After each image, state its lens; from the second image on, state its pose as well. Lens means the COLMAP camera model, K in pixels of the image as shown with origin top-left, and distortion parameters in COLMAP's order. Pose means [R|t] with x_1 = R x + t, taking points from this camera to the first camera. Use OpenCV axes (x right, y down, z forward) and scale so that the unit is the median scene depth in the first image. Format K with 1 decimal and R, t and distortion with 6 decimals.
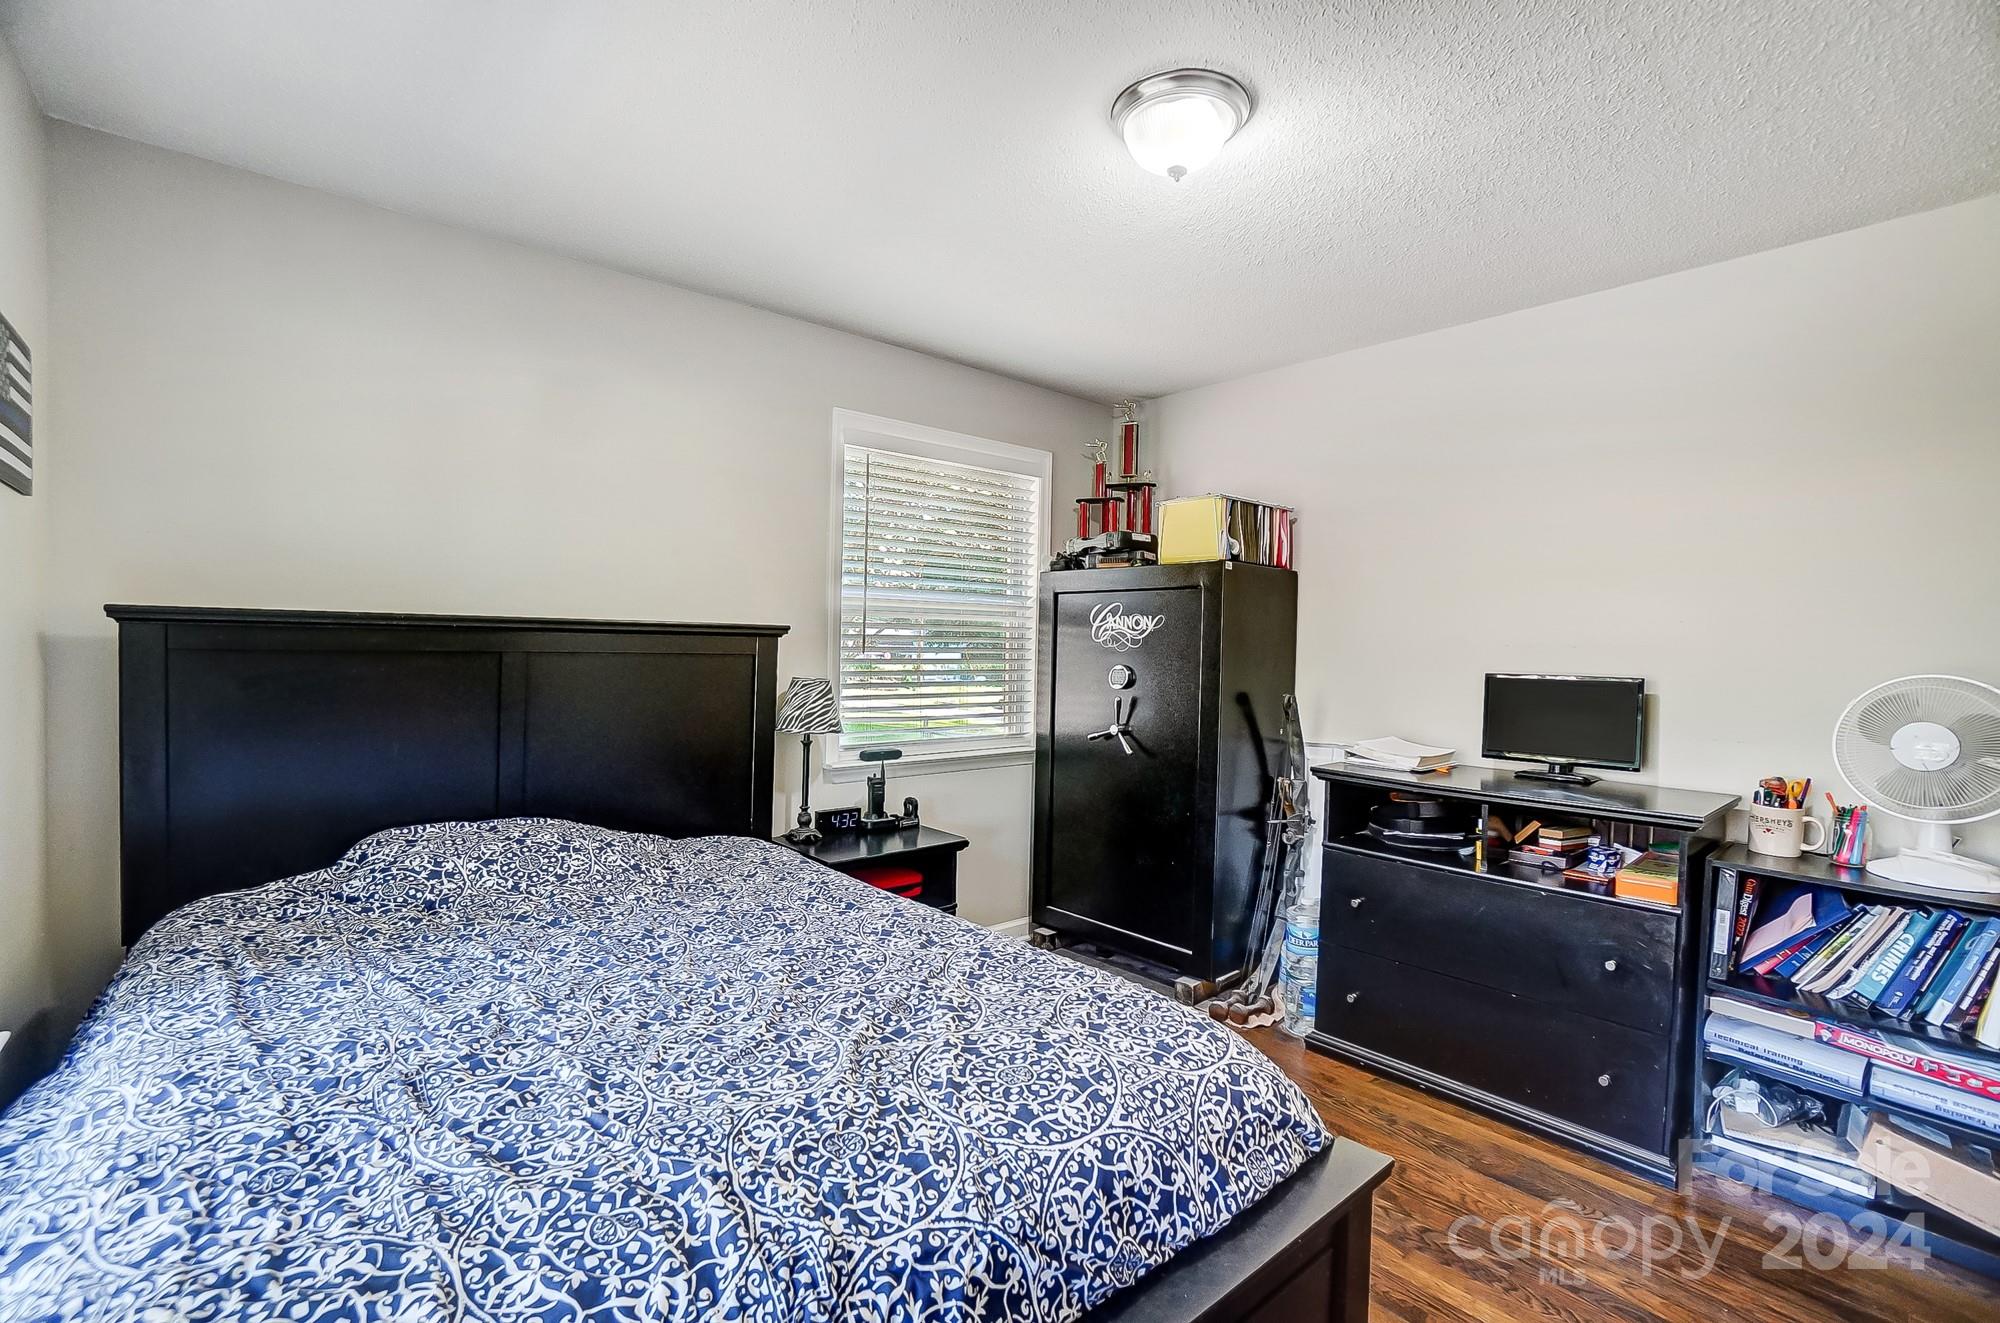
lens RADIAL K [[898.7, 0, 1000.0], [0, 898.7, 661.5], [0, 0, 1]] dist [-0.061547, 0.020378]
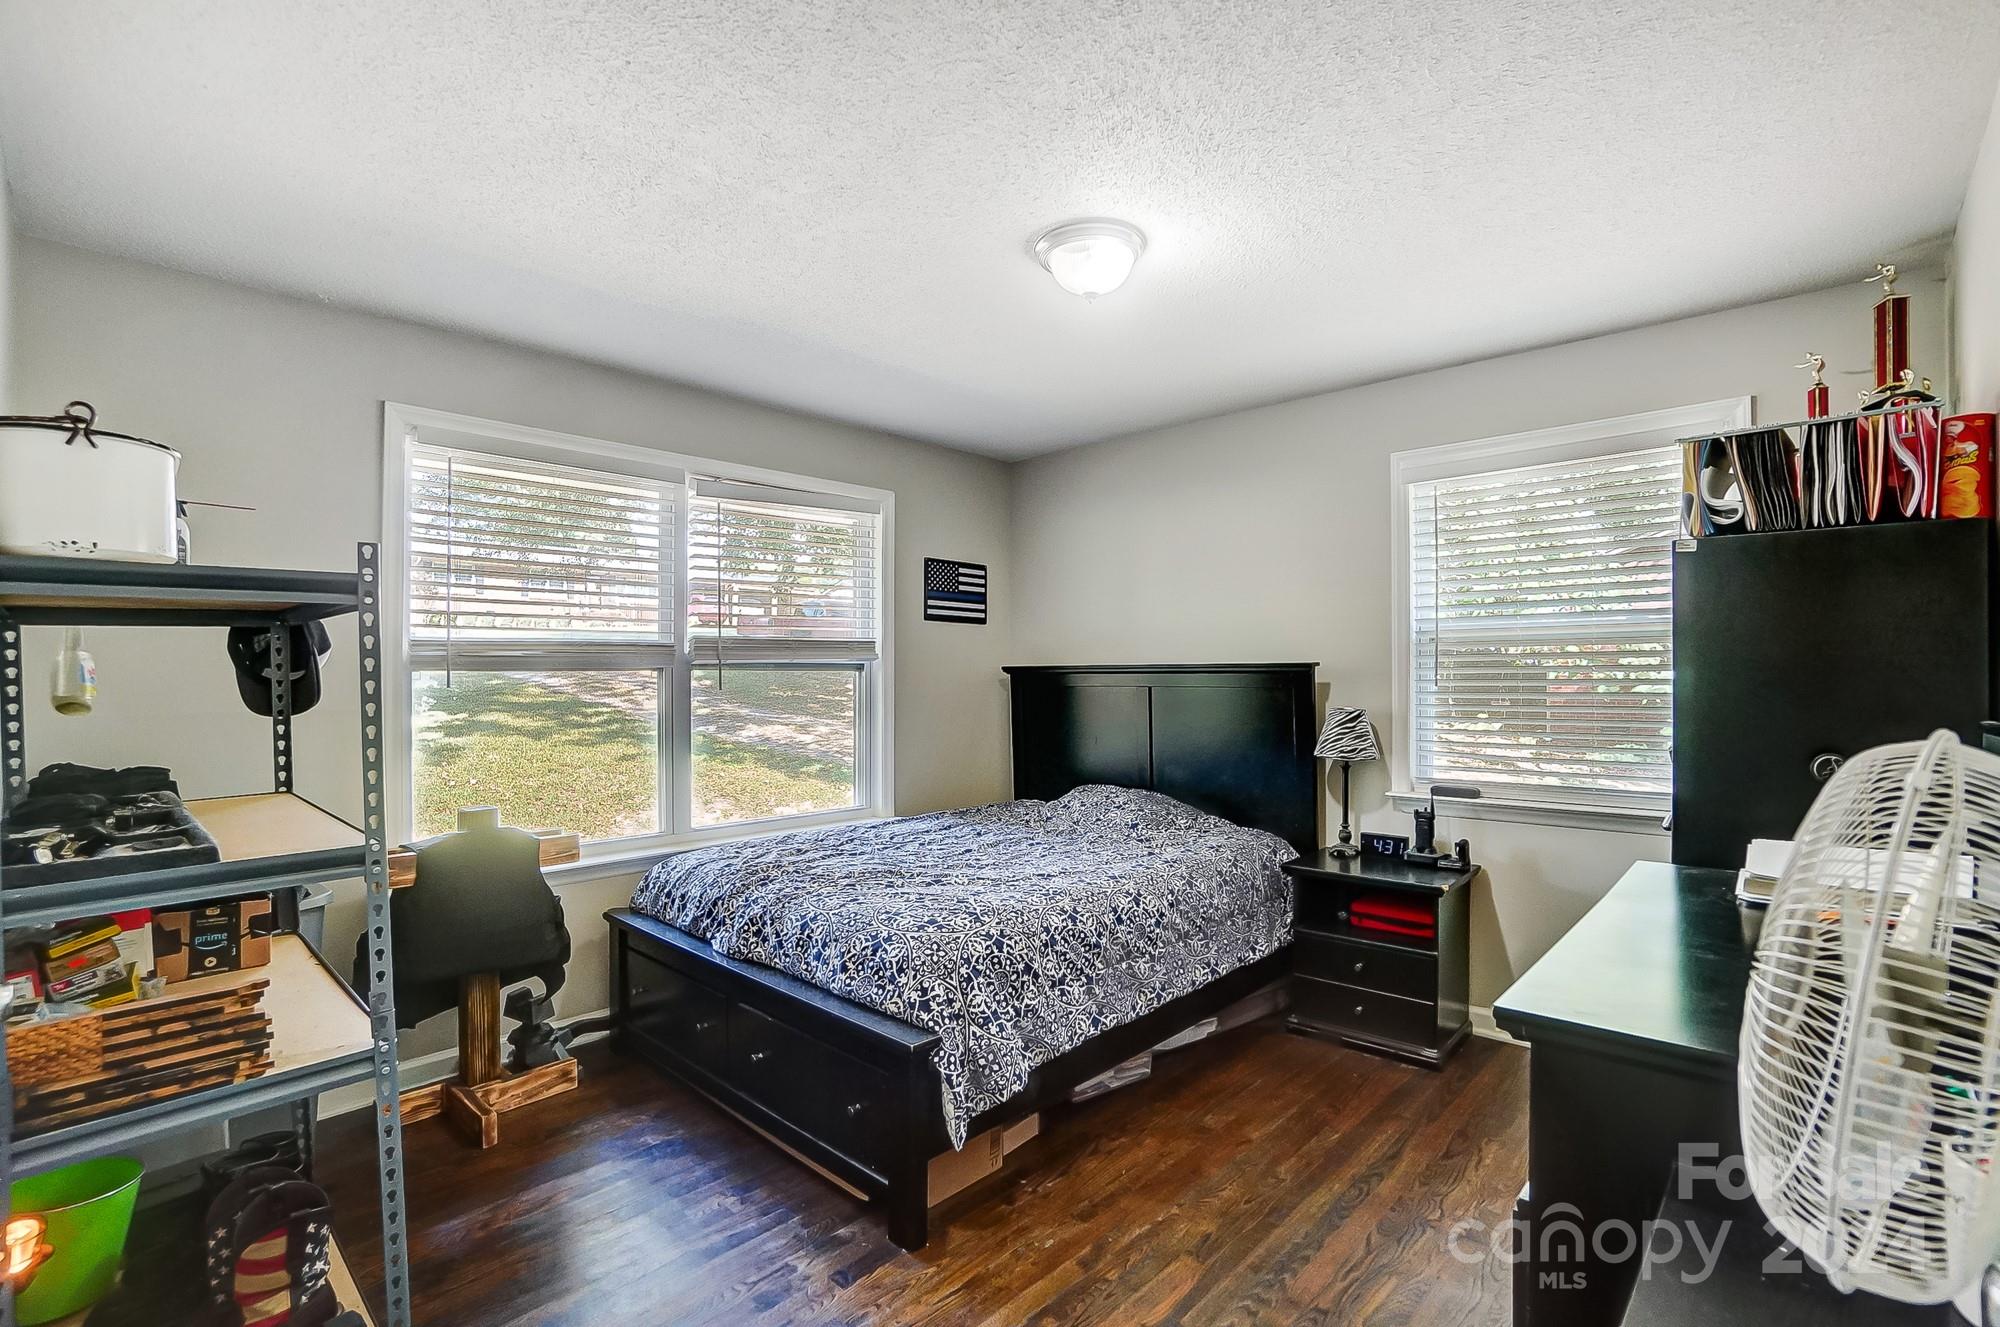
lens RADIAL K [[898.7, 0, 1000.0], [0, 898.7, 663.5], [0, 0, 1]] dist [-0.061547, 0.020378]
pose [[0.095297, -0.029901, -0.995000, 0.842769], [-0.010353, 0.999465, -0.031027, 0.000192], [0.995395, 0.013258, 0.094936, 0.456595]]
